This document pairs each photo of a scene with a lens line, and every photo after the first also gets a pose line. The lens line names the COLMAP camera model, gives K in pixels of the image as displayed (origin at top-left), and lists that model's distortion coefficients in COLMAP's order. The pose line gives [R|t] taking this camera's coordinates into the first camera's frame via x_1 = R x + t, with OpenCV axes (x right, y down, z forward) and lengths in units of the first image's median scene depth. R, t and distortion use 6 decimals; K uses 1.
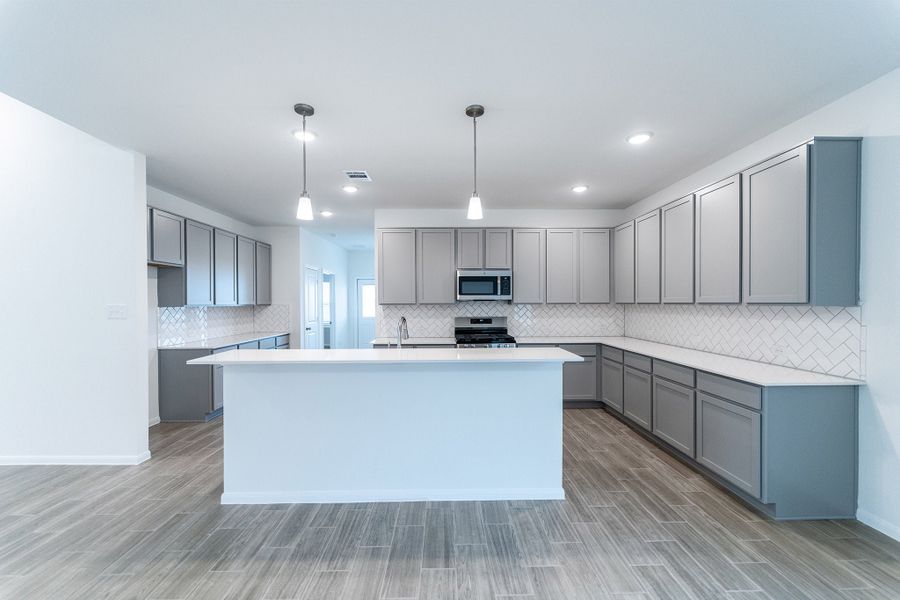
lens RADIAL K [[362.3, 0, 448.4], [0, 362.3, 307.9], [0, 0, 1]] dist [0.002194, -0.000958]
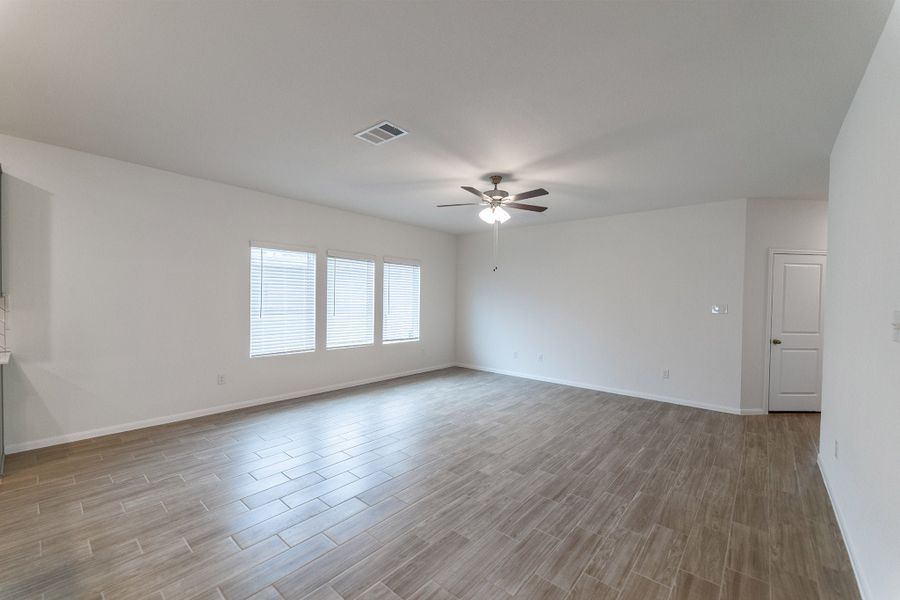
lens RADIAL K [[362.3, 0, 446.1], [0, 362.3, 305.8], [0, 0, 1]] dist [0.002194, -0.000958]
pose [[-0.743444, -0.021488, 0.668453, -0.550352], [-0.005327, 0.999642, 0.026210, -0.010112], [-0.668777, 0.015925, -0.743292, 0.496036]]
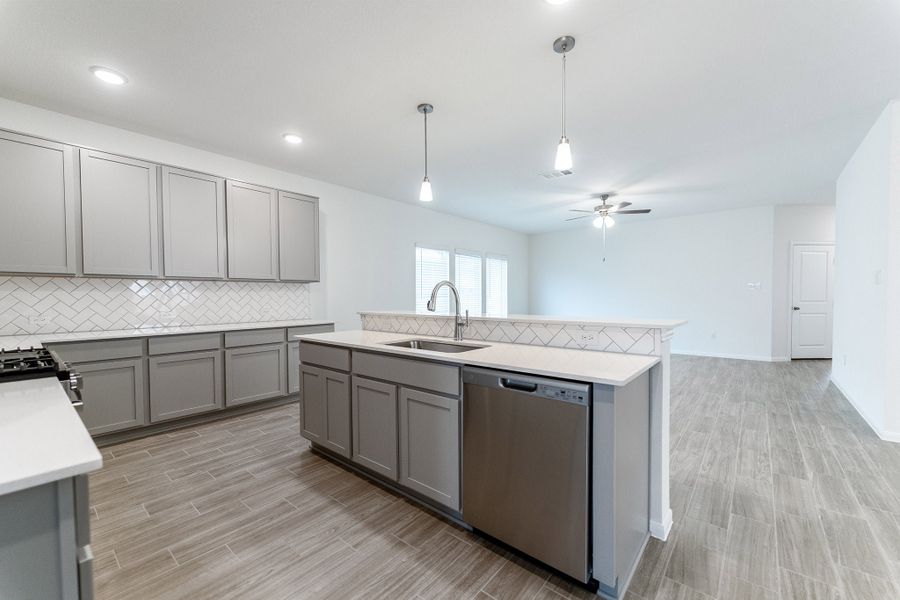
lens RADIAL K [[362.3, 0, 447.5], [0, 362.3, 304.7], [0, 0, 1]] dist [0.002194, -0.000958]
pose [[-0.751339, -0.010784, 0.659828, -0.464999], [0.015439, 0.999306, 0.033913, 0.032567], [-0.659735, 0.035667, -0.750651, 1.129317]]
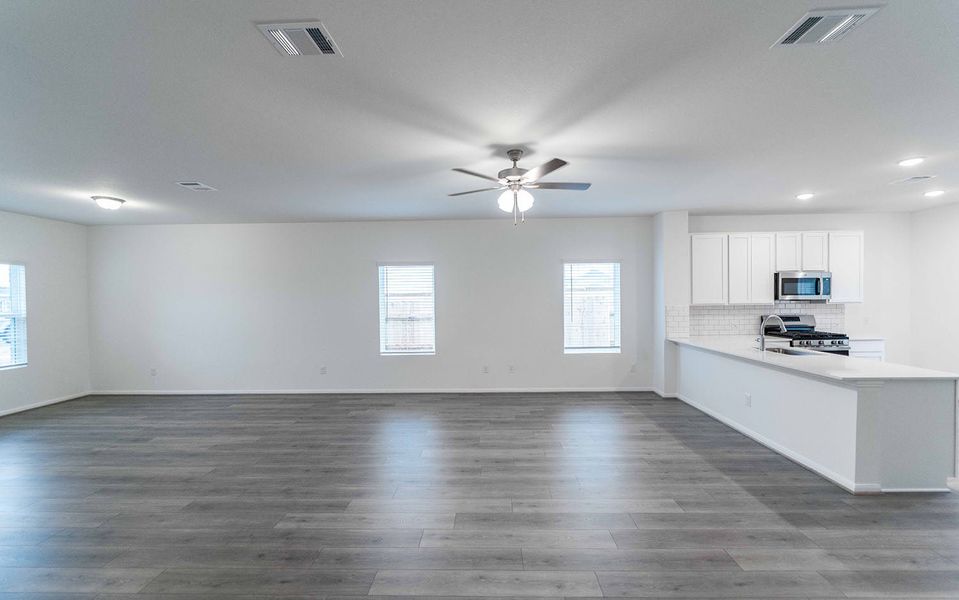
lens RADIAL K [[389.7, 0, 480.5], [0, 389.7, 302.2], [0, 0, 1]] dist [0.004663, -0.001171]
pose [[0.999028, -0.007968, -0.043362, -0.962979], [0.007770, 0.999959, -0.004734, -0.019536], [0.043398, 0.004392, 0.999048, -0.241042]]
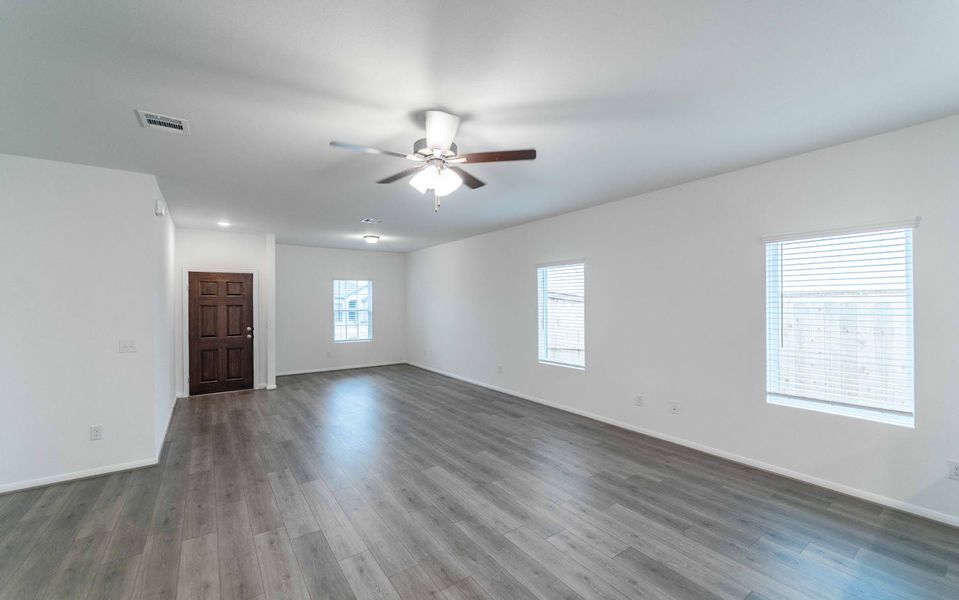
lens RADIAL K [[389.7, 0, 482.6], [0, 389.7, 301.2], [0, 0, 1]] dist [0.004663, -0.001171]
pose [[0.563353, -0.001517, -0.826215, -0.358768], [-0.008744, 0.999931, -0.007798, -0.034568], [0.826170, 0.011617, 0.563301, 0.278344]]
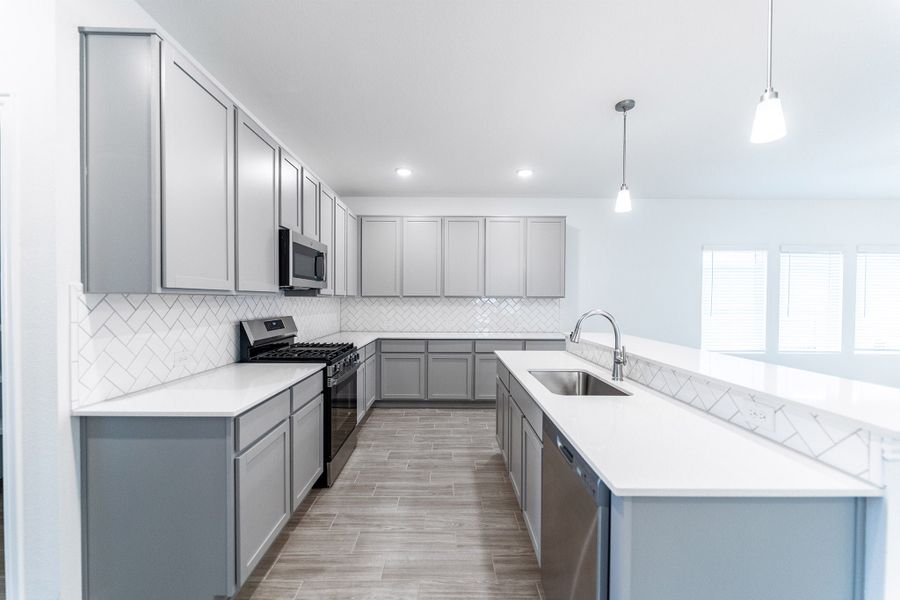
lens RADIAL K [[362.3, 0, 454.0], [0, 362.3, 305.3], [0, 0, 1]] dist [0.002194, -0.000958]
pose [[0.010088, -0.014057, 0.999850, -0.586304], [0.007961, 0.999871, 0.013977, -0.000407], [-0.999917, 0.007819, 0.010199, 0.891729]]
